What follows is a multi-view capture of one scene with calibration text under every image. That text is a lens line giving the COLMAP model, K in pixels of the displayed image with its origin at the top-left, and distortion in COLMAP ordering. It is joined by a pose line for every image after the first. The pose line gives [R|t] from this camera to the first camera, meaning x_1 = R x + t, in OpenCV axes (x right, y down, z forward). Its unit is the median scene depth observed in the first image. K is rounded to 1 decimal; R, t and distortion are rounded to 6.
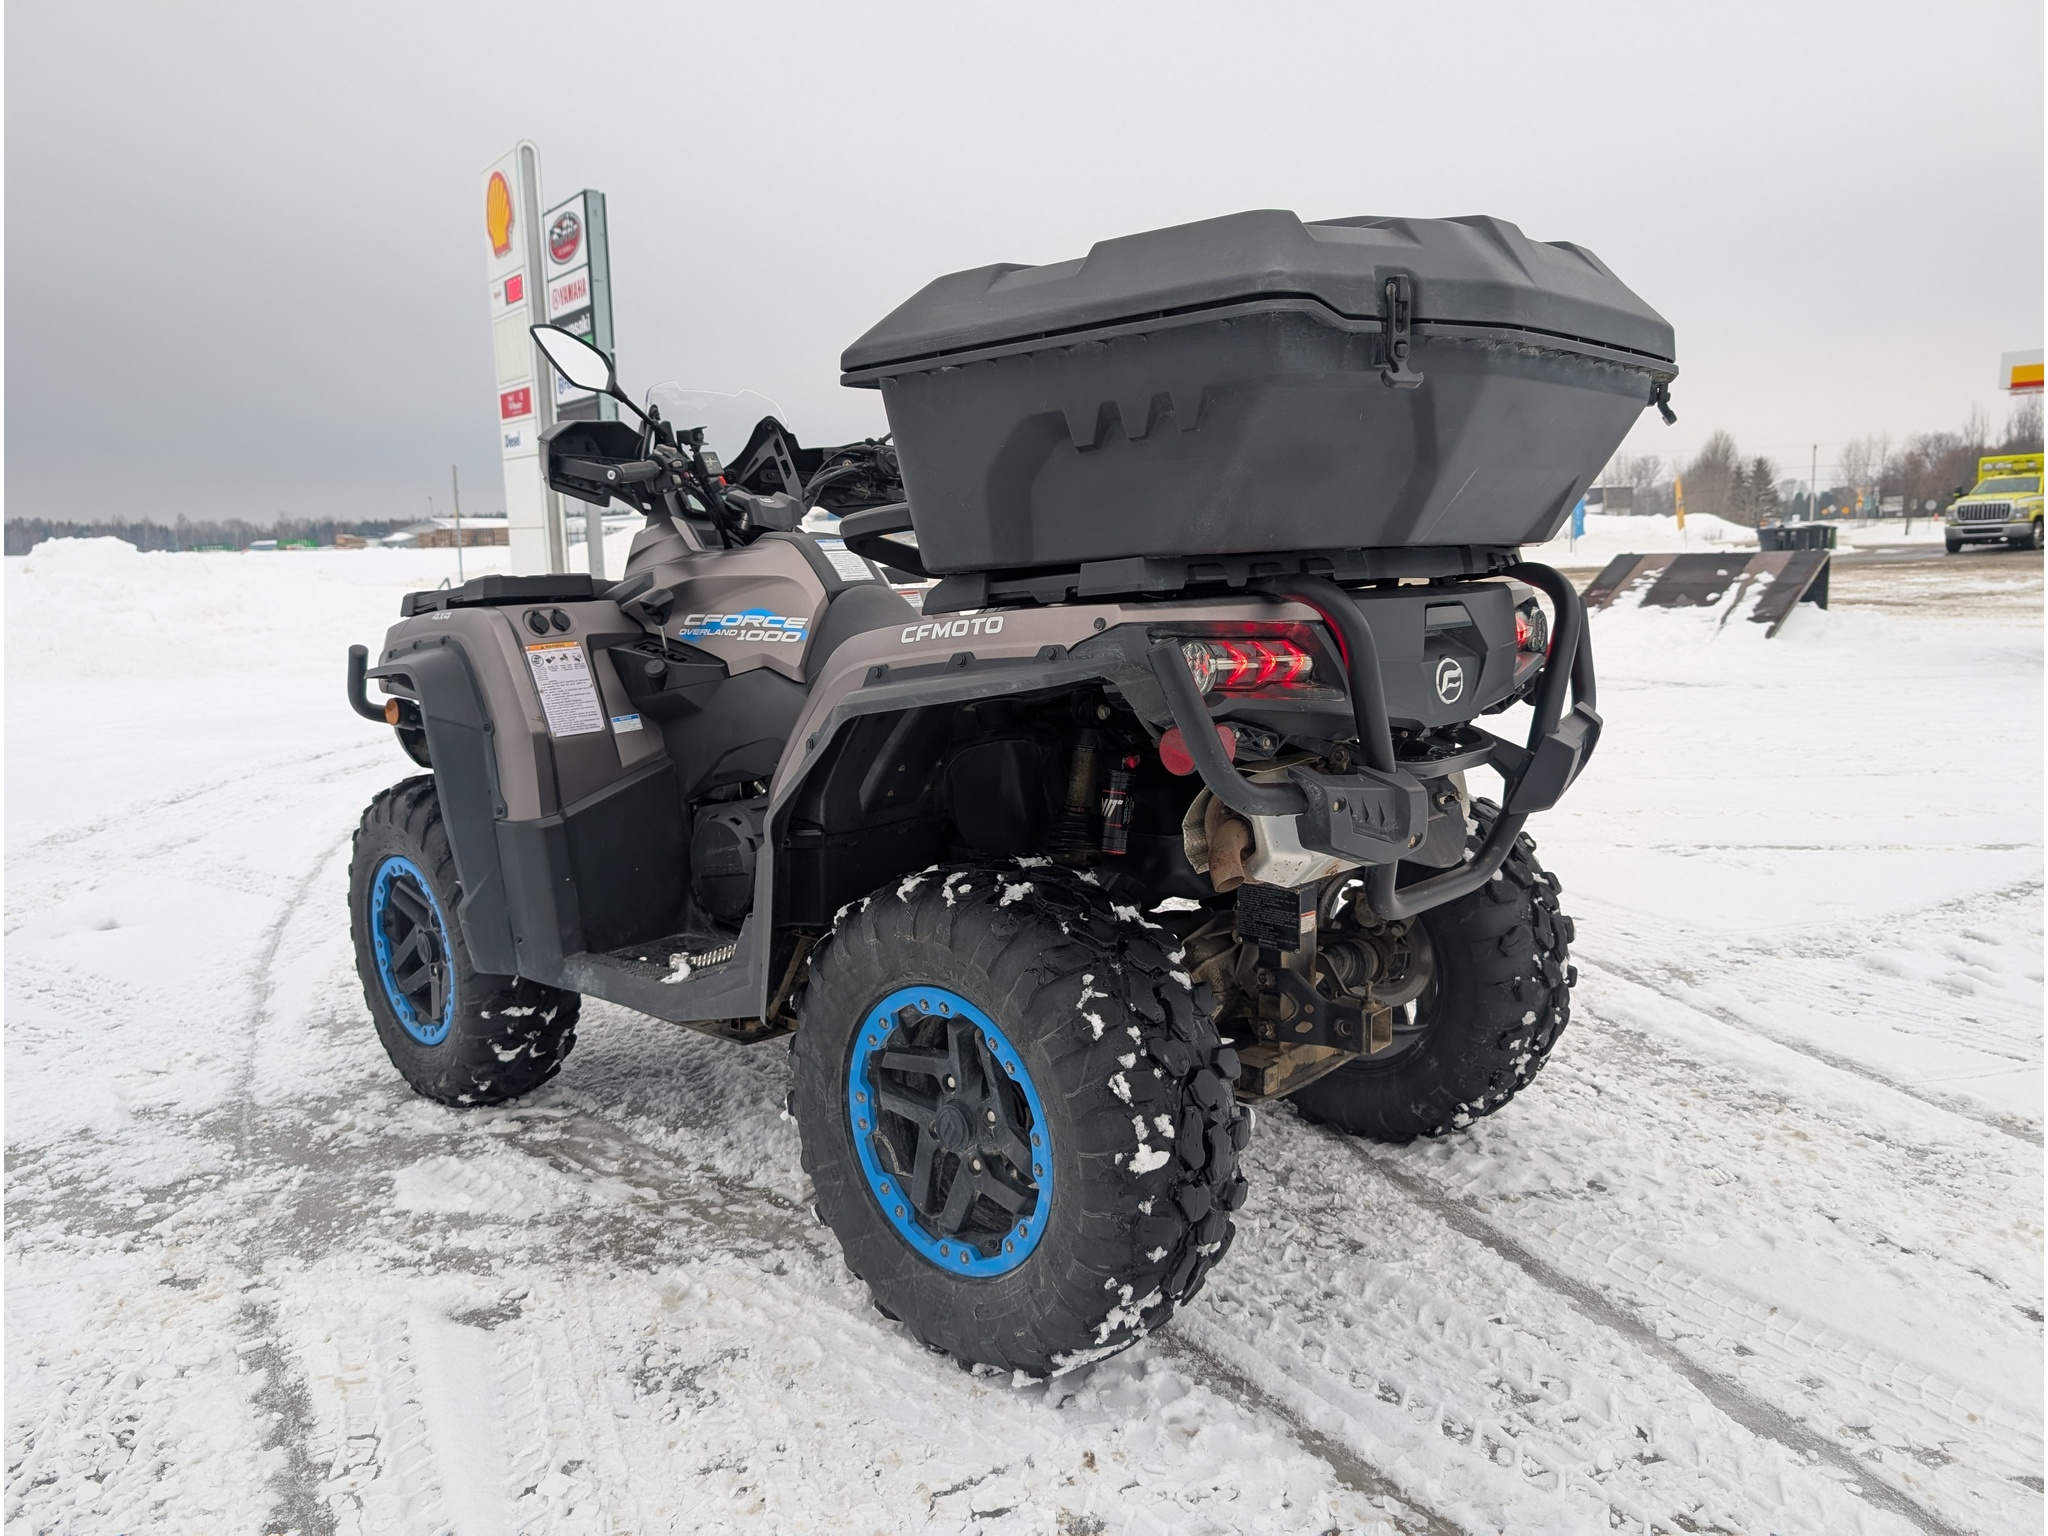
lens RADIAL K [[1475.4, 0, 1033.1], [0, 1475.4, 770.0], [0, 0, 1]] dist [-0.004230, 0.000144]
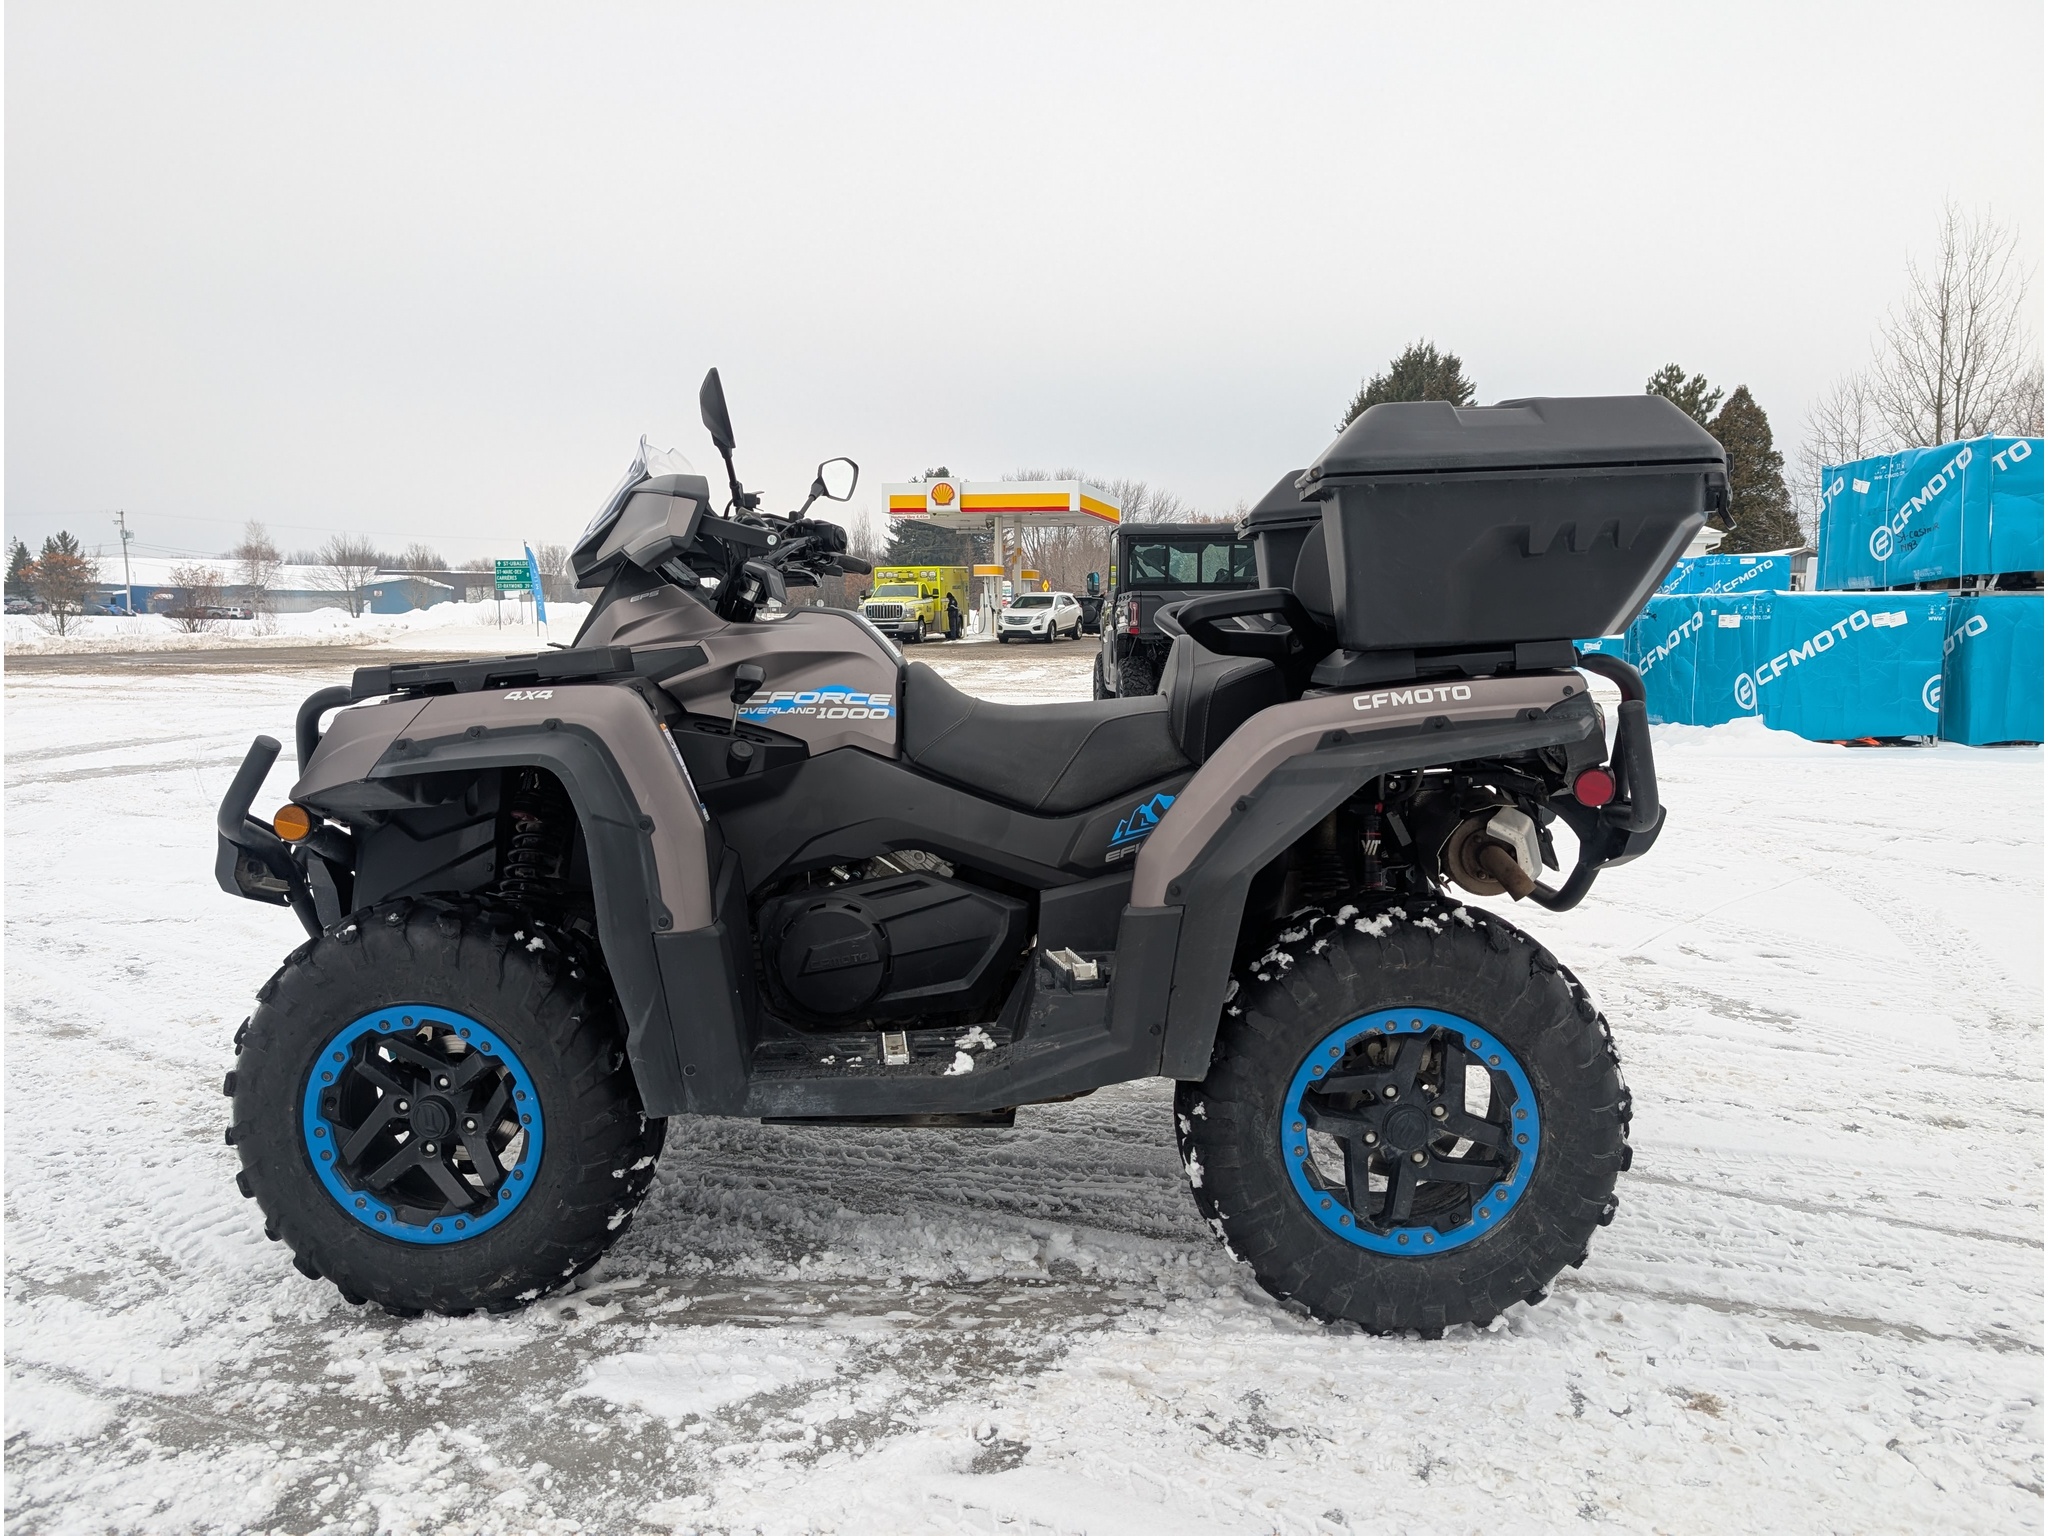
lens RADIAL K [[1444.8, 0, 960.8], [0, 1444.8, 742.1], [0, 0, 1]] dist [0.010991, -0.003875]
pose [[0.770067, -0.029650, 0.637273, -0.730773], [0.077153, 0.995916, -0.046894, -0.022350], [-0.633280, 0.085279, 0.769210, 0.230502]]
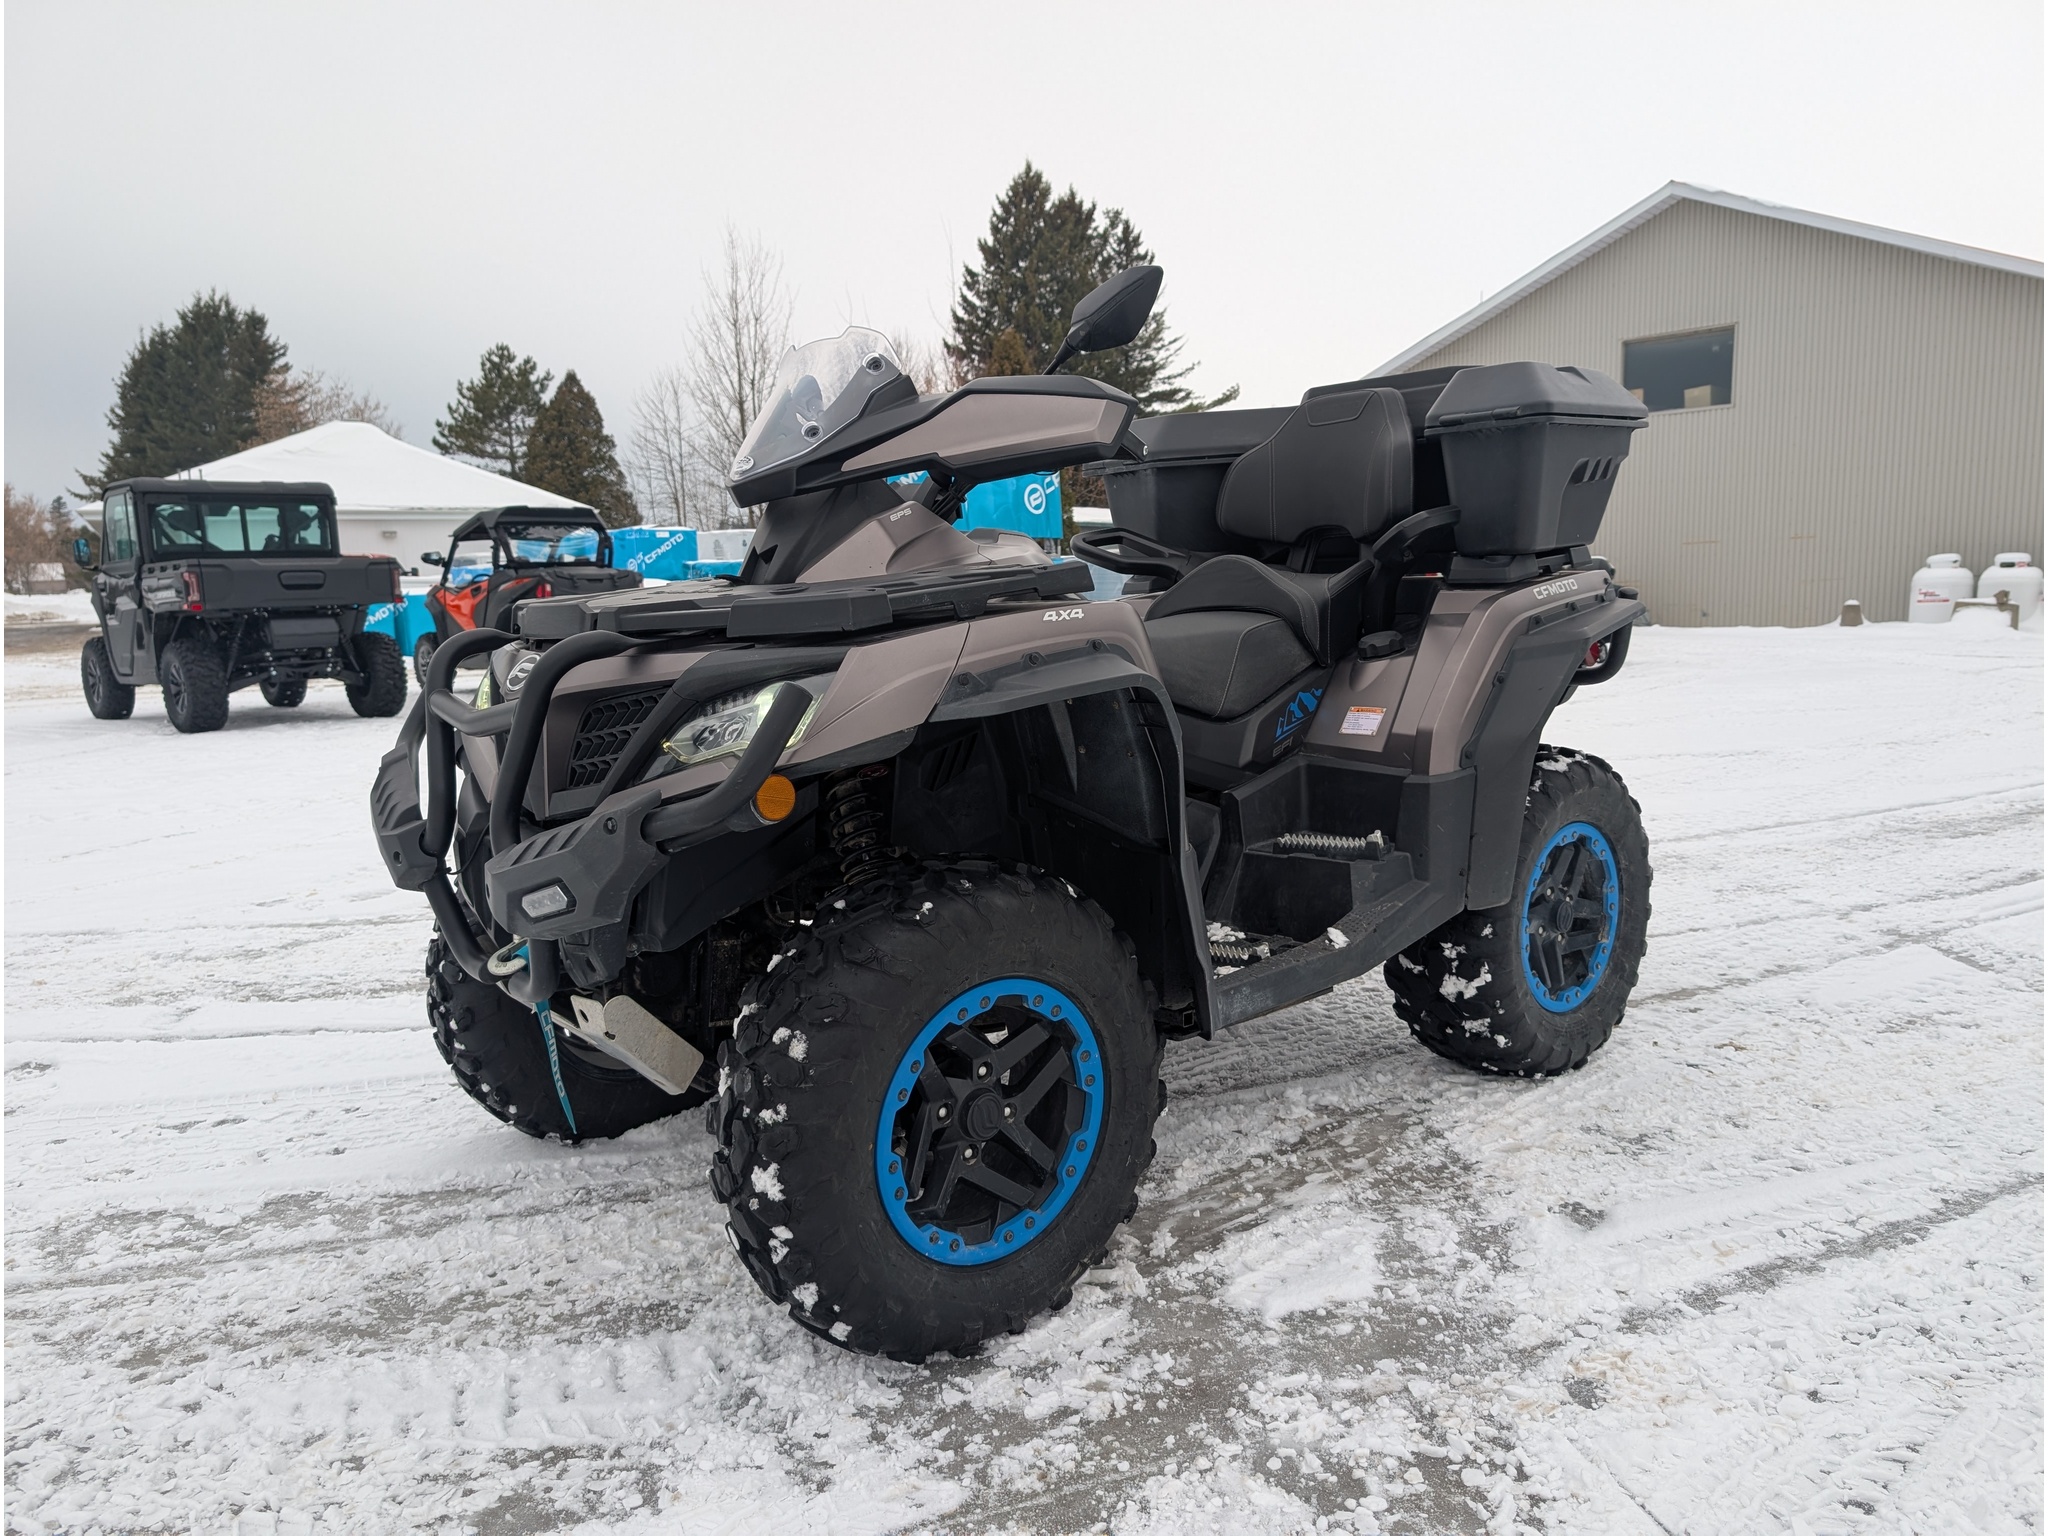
lens RADIAL K [[1475.4, 0, 1033.1], [0, 1475.4, 770.0], [0, 0, 1]] dist [-0.004230, 0.000144]
pose [[0.104707, -0.105373, 0.988905, -1.131643], [0.172314, 0.981253, 0.086313, -0.093104], [-0.979461, 0.161364, 0.120902, 0.937493]]
